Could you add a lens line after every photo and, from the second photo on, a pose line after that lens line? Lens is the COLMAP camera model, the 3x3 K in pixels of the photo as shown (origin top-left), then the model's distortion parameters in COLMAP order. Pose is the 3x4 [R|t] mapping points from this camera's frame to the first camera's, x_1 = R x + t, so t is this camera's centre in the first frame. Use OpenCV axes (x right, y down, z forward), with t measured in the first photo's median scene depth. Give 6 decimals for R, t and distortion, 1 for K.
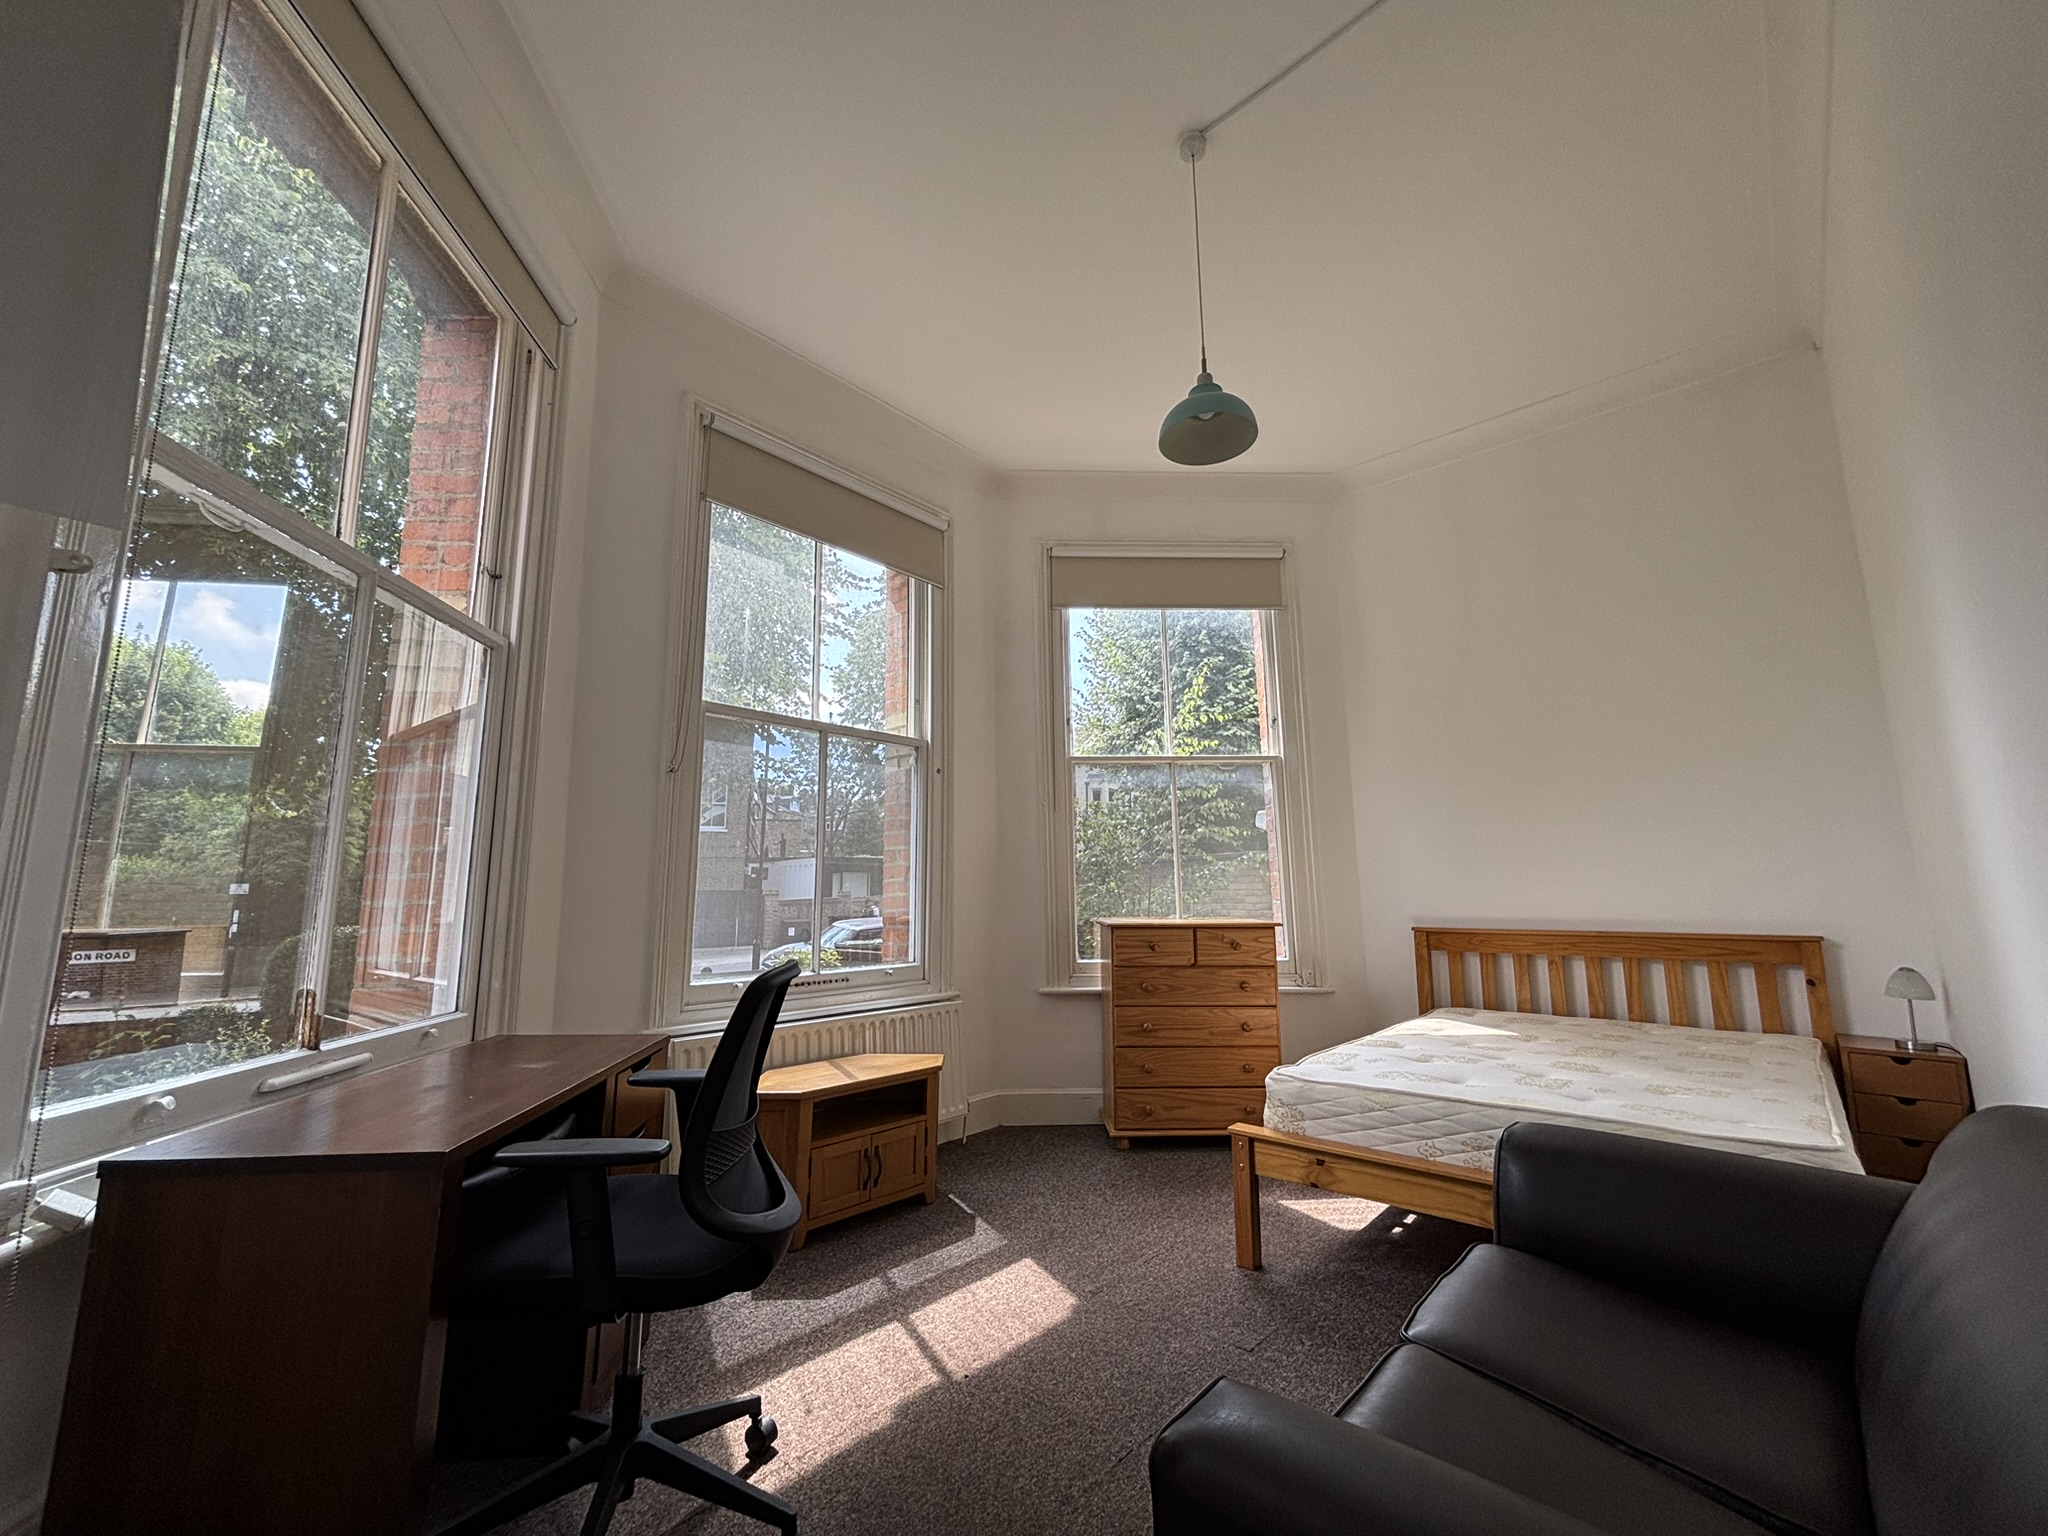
lens RADIAL K [[819.4, 0, 1024.0], [0, 819.4, 768.0], [0, 0, 1]] dist [-0.000159, -0.000198]
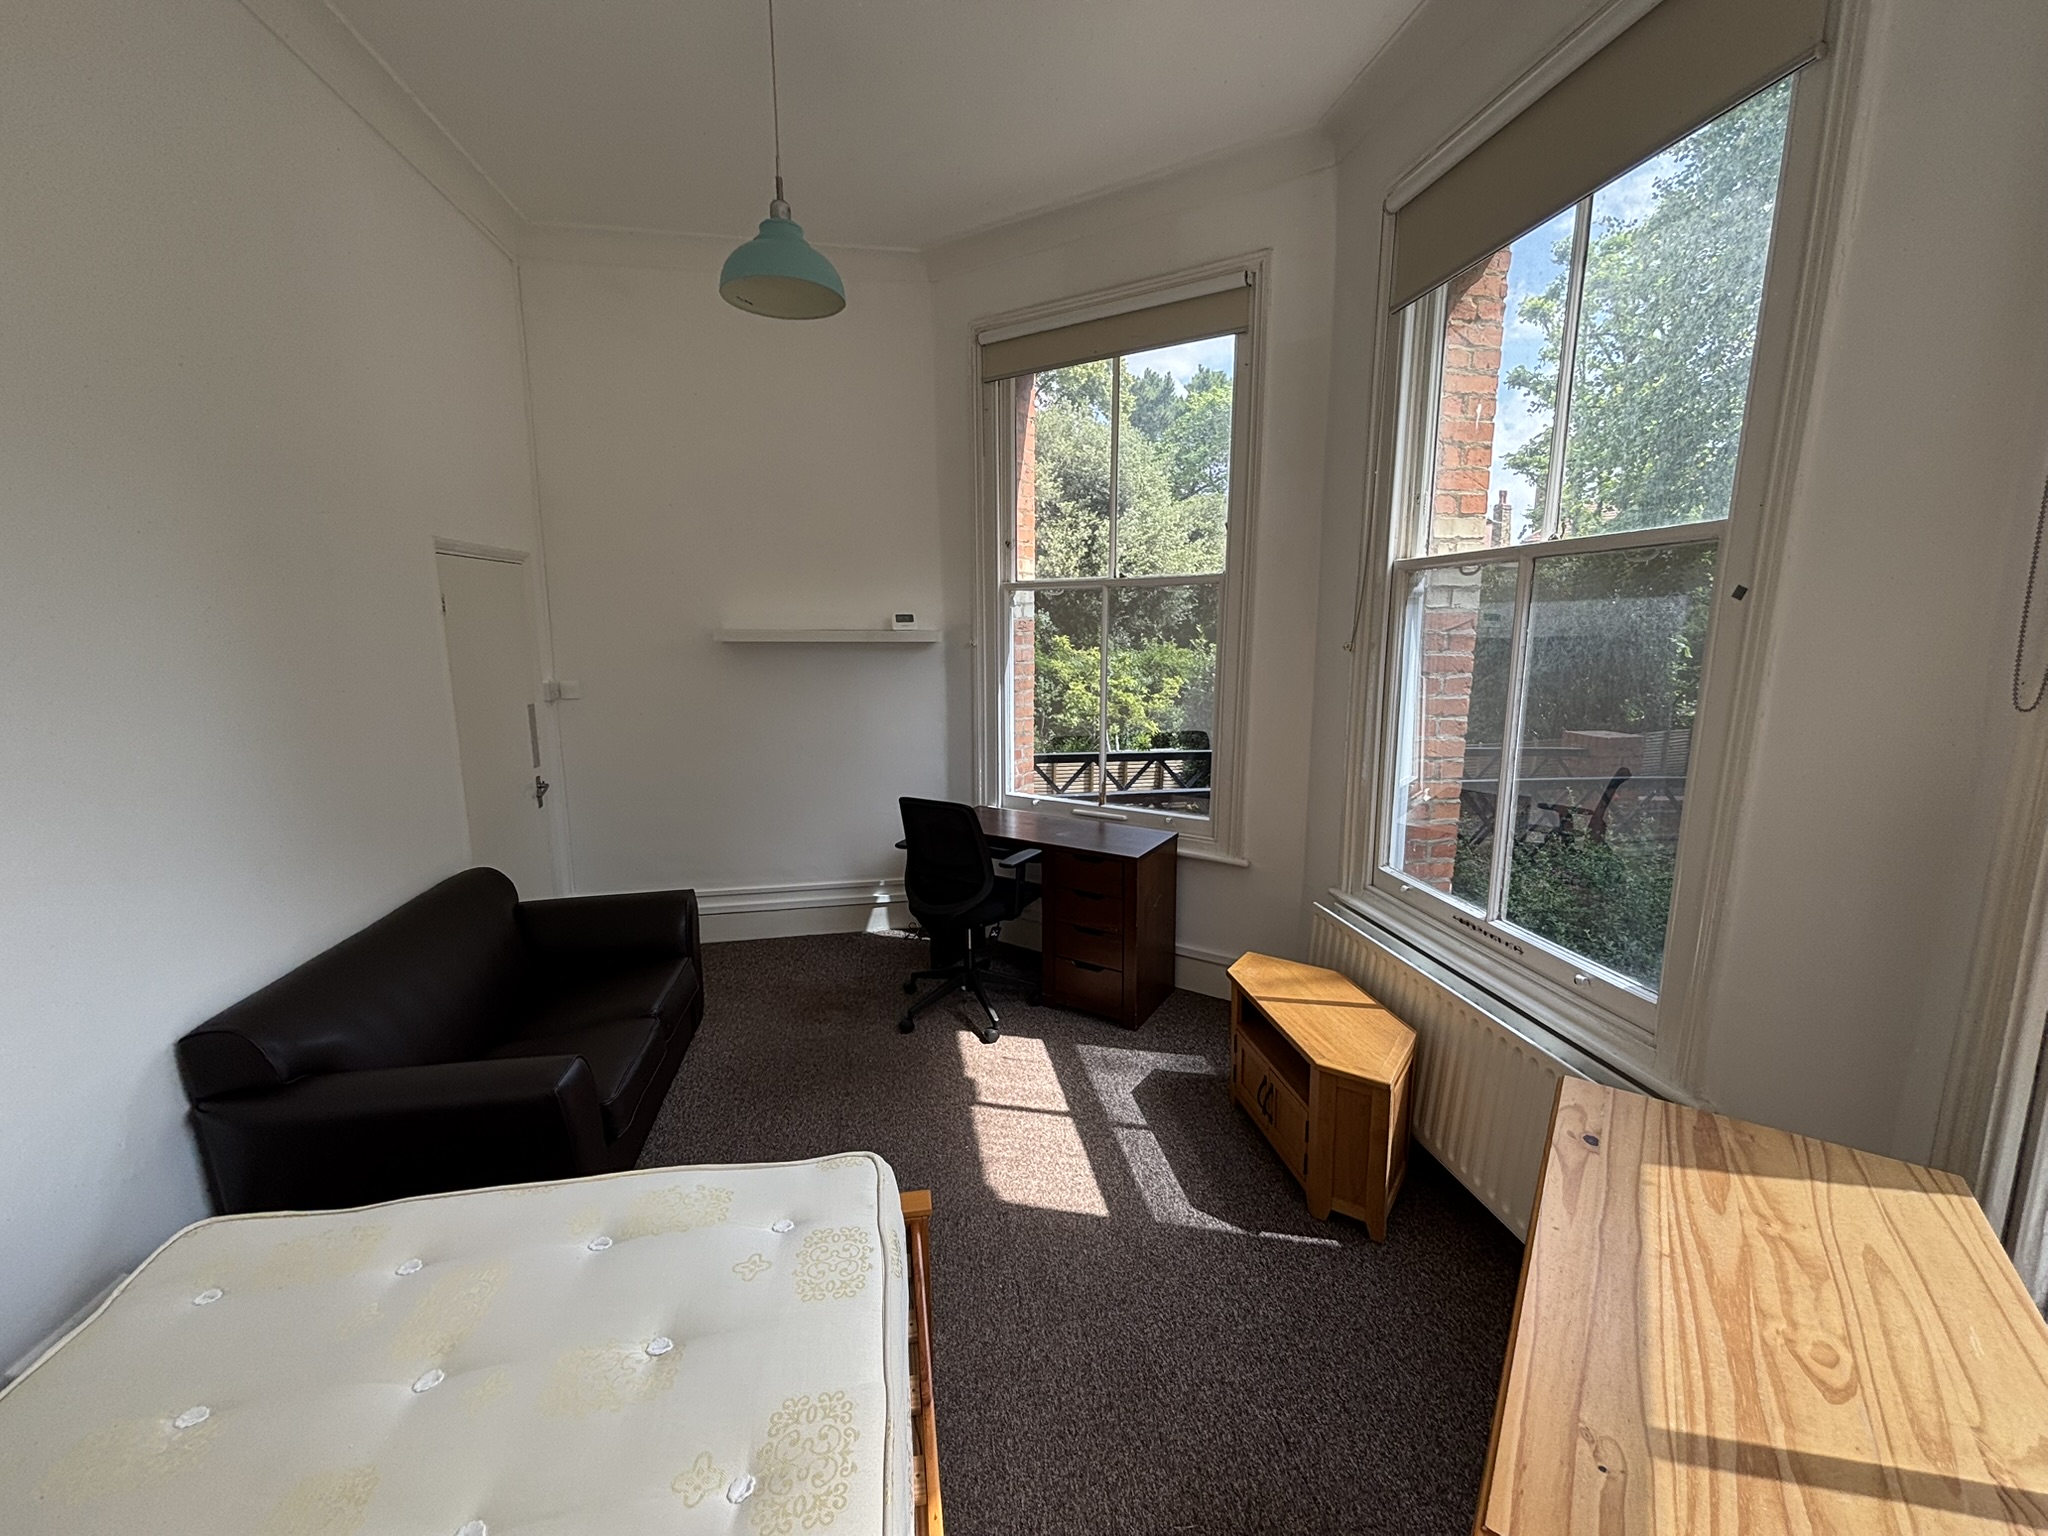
lens RADIAL K [[819.4, 0, 1024.0], [0, 819.4, 768.0], [0, 0, 1]] dist [-0.000159, -0.000198]
pose [[-0.613176, 0.144851, -0.776552, 0.780582], [0.127947, 0.988275, 0.083316, 0.016212], [0.779516, -0.048270, -0.624520, 1.693980]]
